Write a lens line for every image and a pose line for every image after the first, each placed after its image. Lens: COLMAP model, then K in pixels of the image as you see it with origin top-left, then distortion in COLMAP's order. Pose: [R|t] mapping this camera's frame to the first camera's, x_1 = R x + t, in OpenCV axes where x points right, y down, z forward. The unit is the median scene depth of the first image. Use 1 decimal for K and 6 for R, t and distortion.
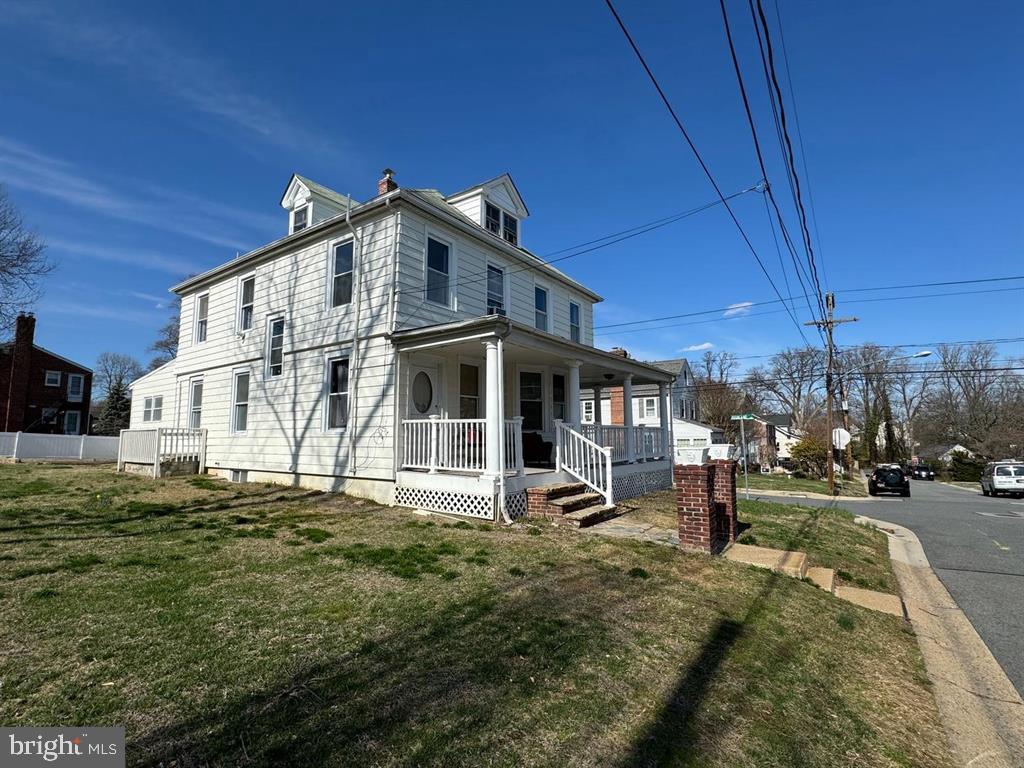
lens RADIAL K [[477.5, 0, 506.6], [0, 477.5, 385.8], [0, 0, 1]] dist [0.000814, 0.000343]
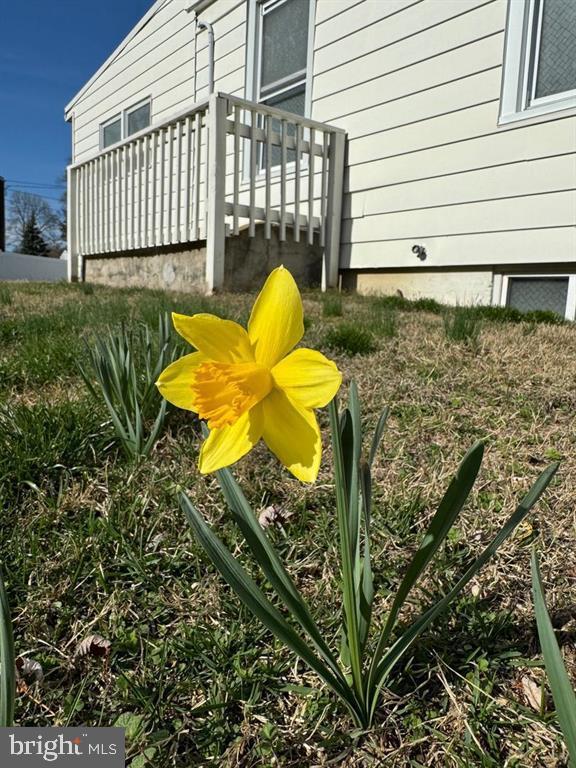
lens RADIAL K [[544.0, 0, 288.0], [0, 544.0, 384.0], [0, 0, 1]] dist [0.000782, 0.000201]
pose [[0.967541, 0.081239, -0.239299, -0.676861], [-0.018767, 0.967403, 0.252544, 0.181686], [0.252016, -0.239856, 0.937527, 0.772457]]
